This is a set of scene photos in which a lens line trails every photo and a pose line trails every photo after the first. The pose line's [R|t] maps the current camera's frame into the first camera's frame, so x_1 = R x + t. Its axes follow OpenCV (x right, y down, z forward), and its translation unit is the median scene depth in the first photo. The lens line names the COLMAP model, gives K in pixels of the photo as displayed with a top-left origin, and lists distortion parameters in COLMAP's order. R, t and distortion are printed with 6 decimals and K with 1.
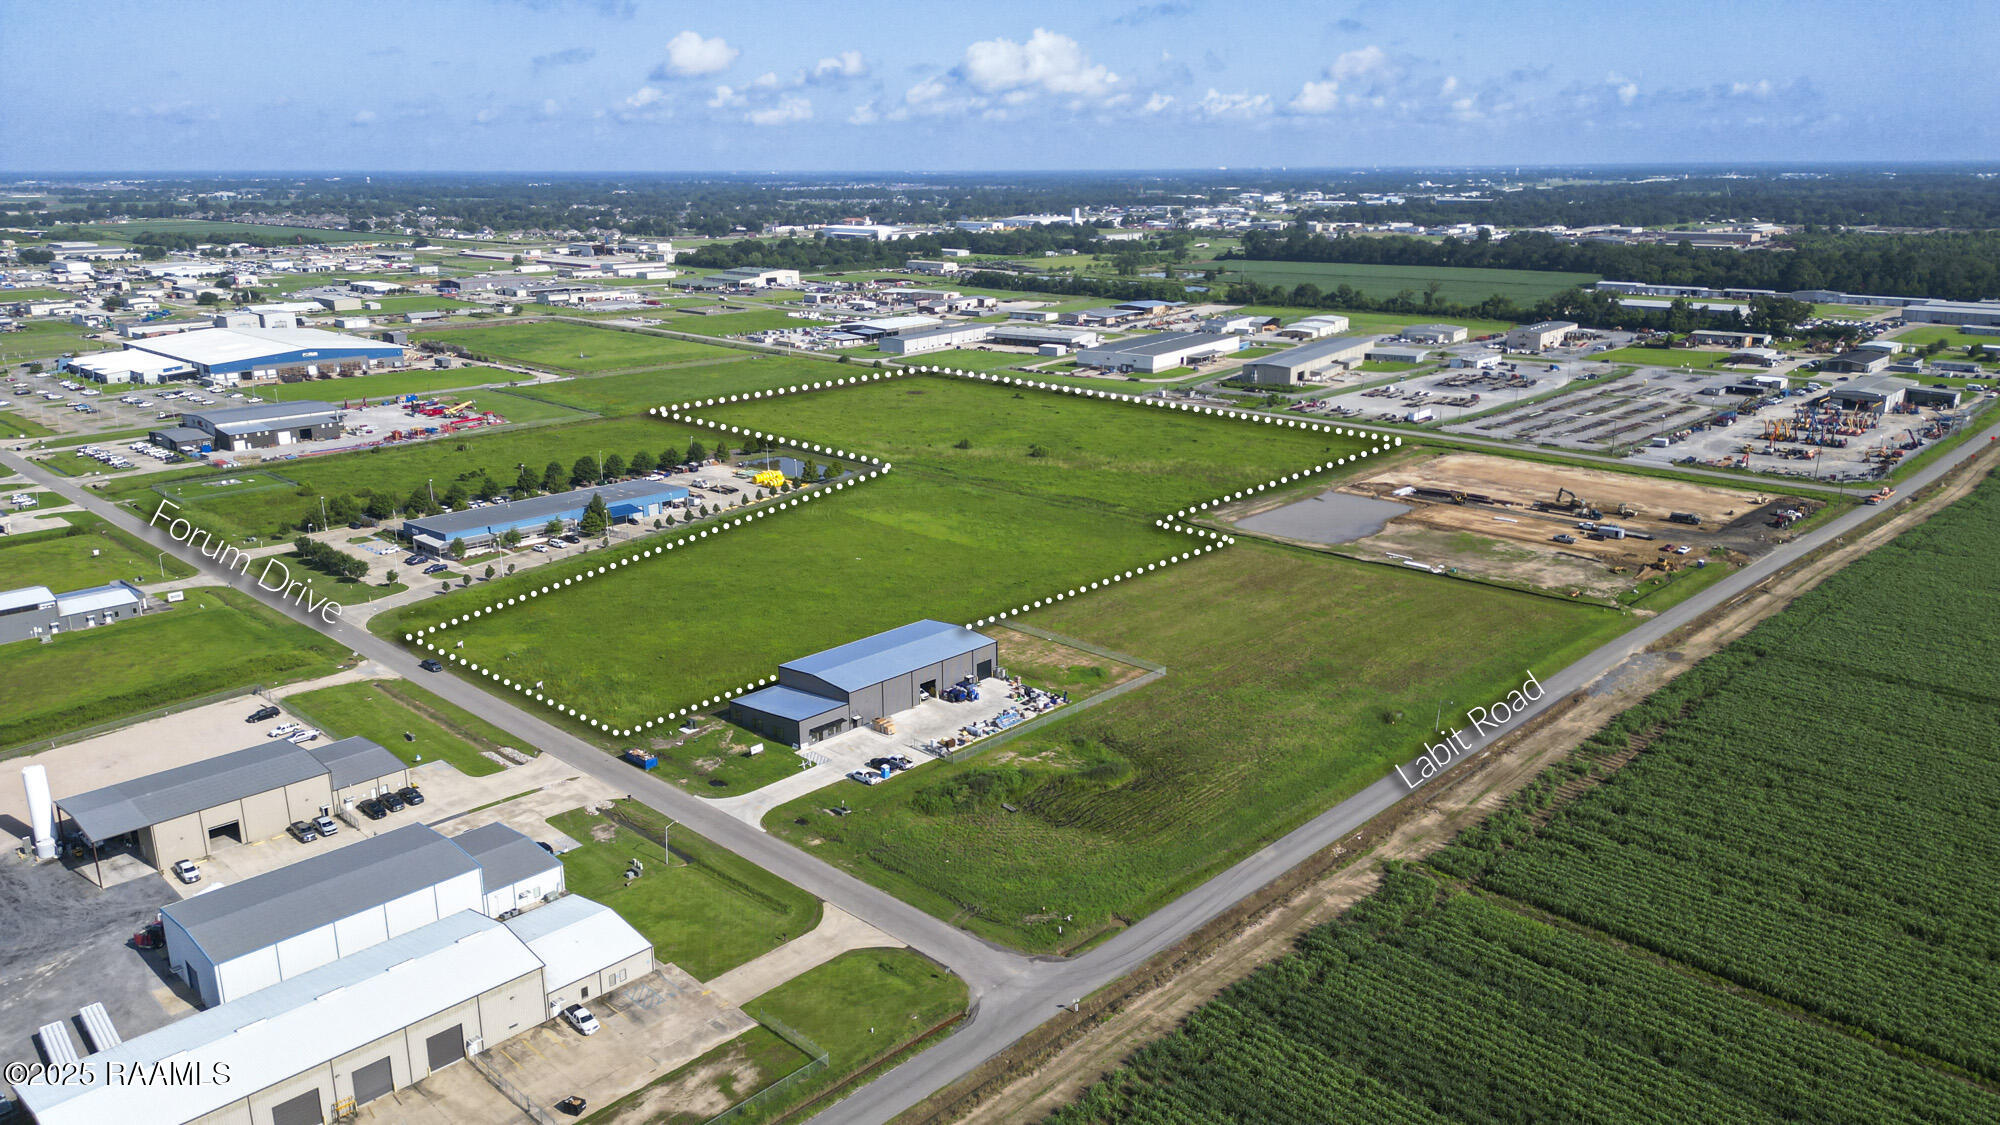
lens RADIAL K [[1428.1, 0, 1000.0], [0, 1428.1, 562.5], [0, 0, 1]] dist [0.089318, -0.094682]
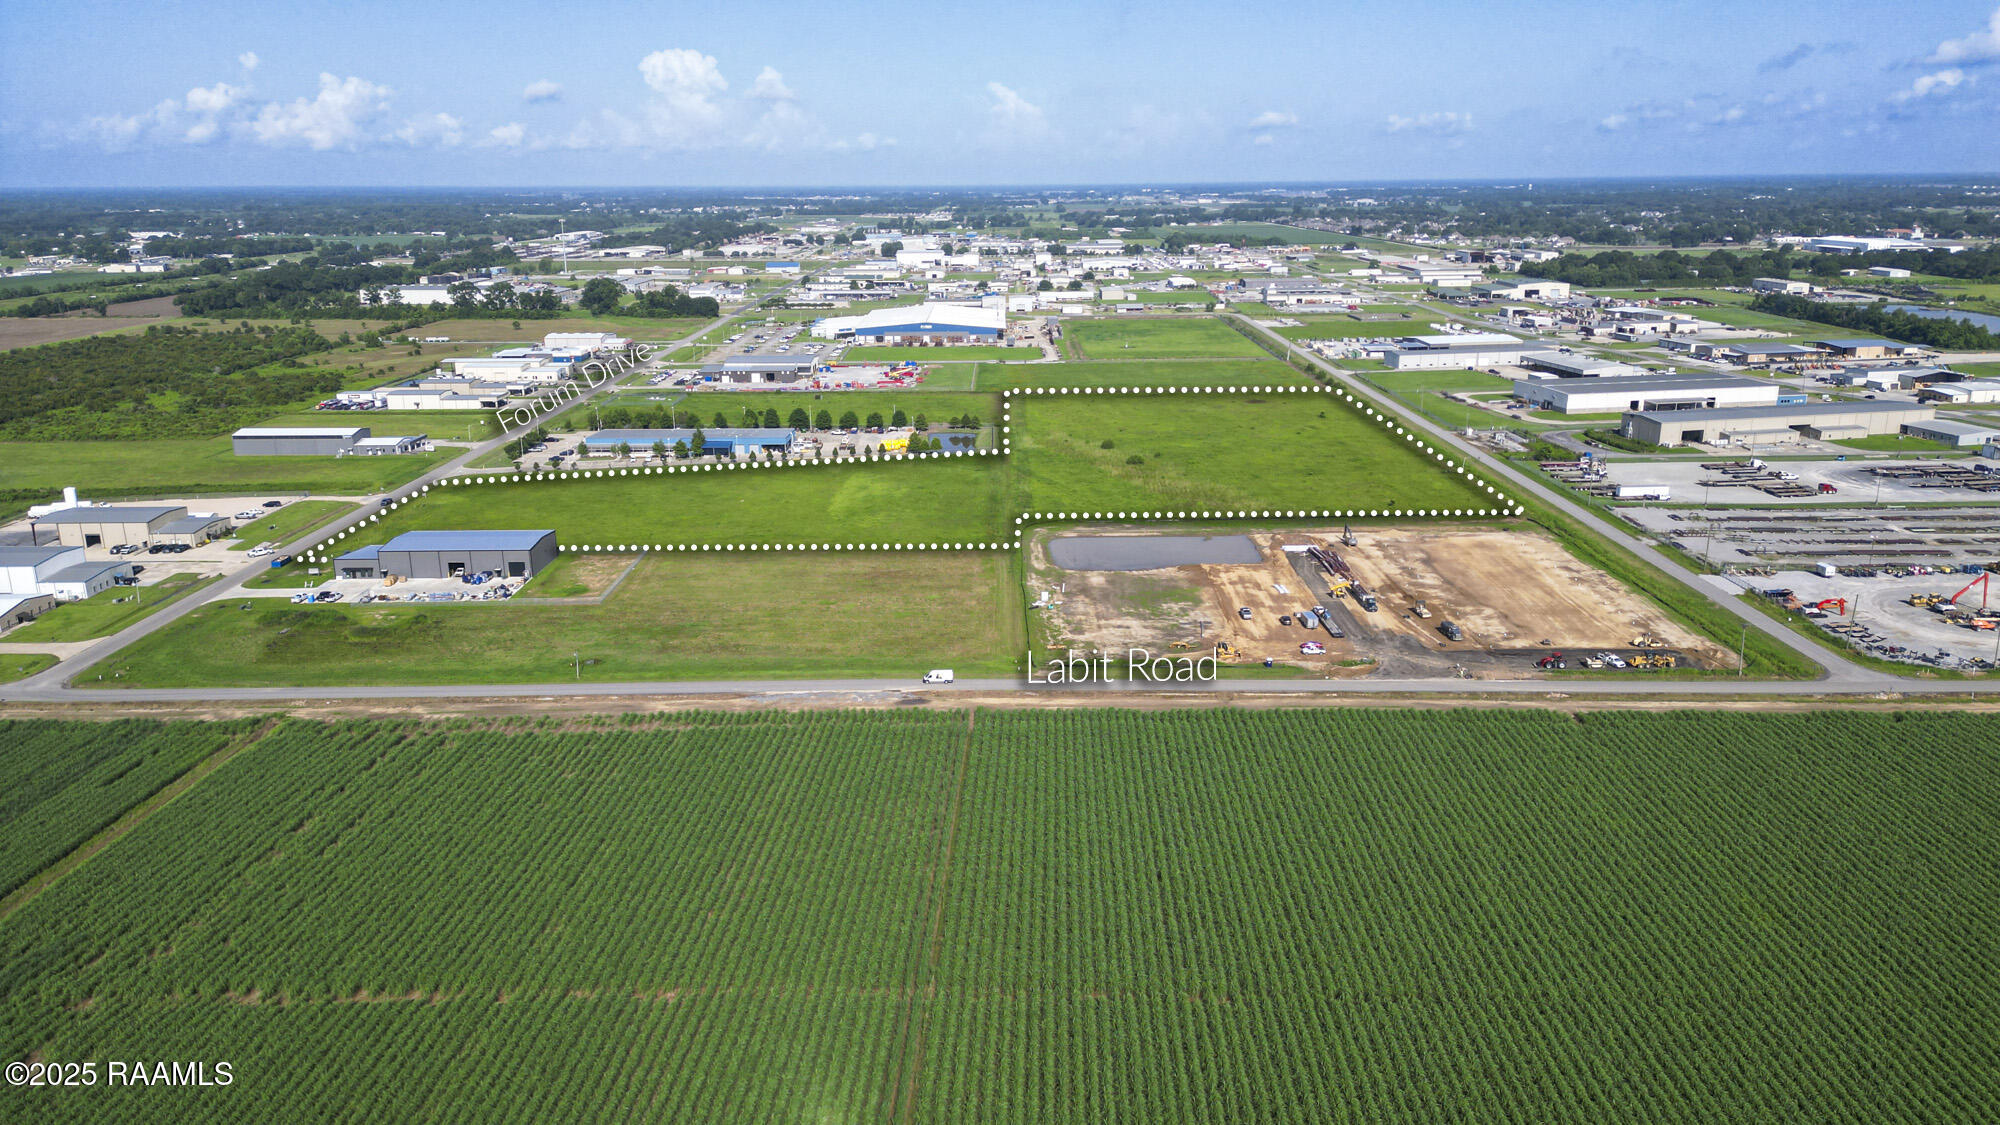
lens RADIAL K [[1428.1, 0, 1000.0], [0, 1428.1, 562.5], [0, 0, 1]] dist [0.089318, -0.094682]
pose [[0.684745, 0.188157, -0.704074, 1.012746], [-0.190901, 0.978672, 0.075881, -0.094352], [0.703335, 0.082449, 0.706061, 0.325723]]
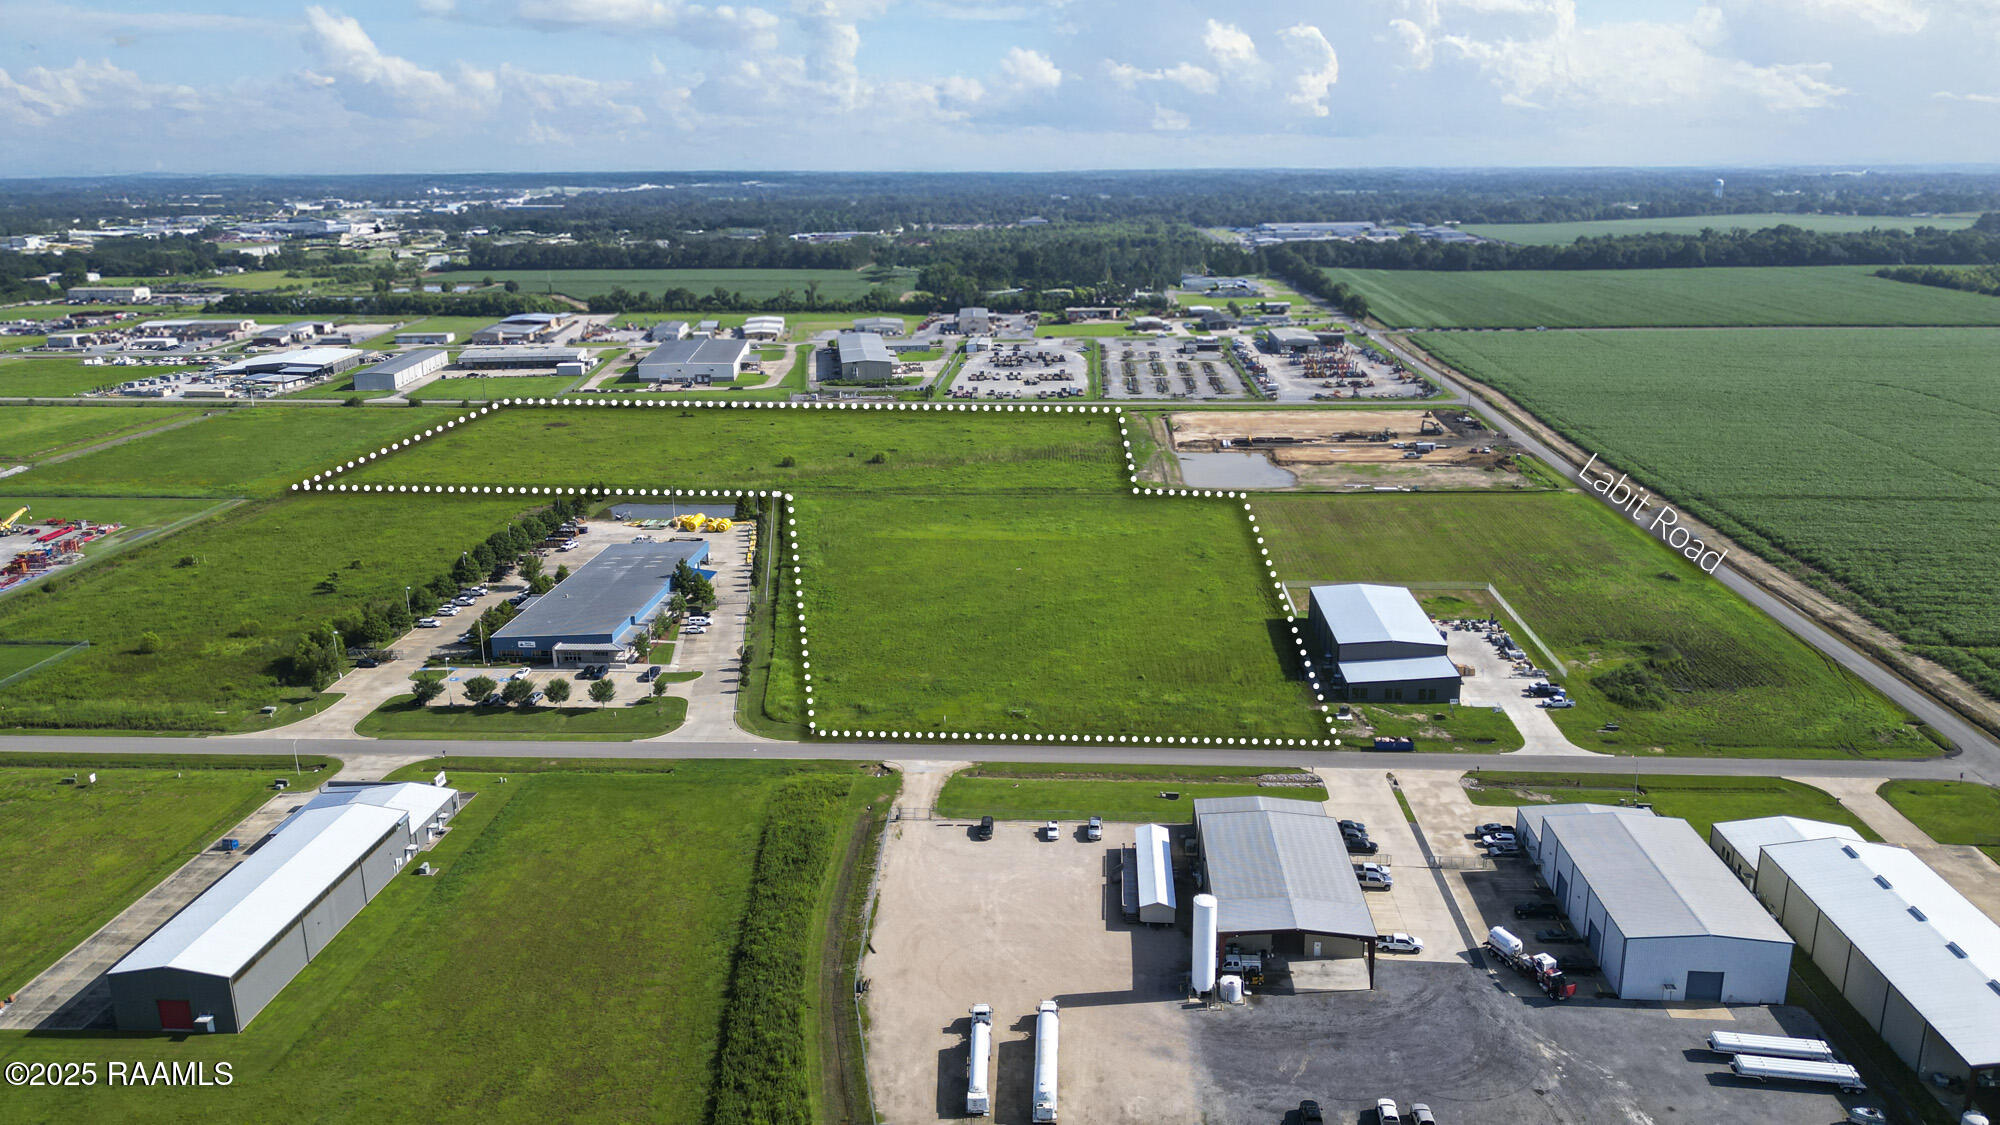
lens RADIAL K [[1428.1, 0, 1000.0], [0, 1428.1, 562.5], [0, 0, 1]] dist [0.089318, -0.094682]
pose [[0.758488, -0.177708, 0.626989, -0.791579], [0.180748, 0.981722, 0.059594, -0.073752], [-0.626120, 0.068126, 0.776745, 0.277535]]
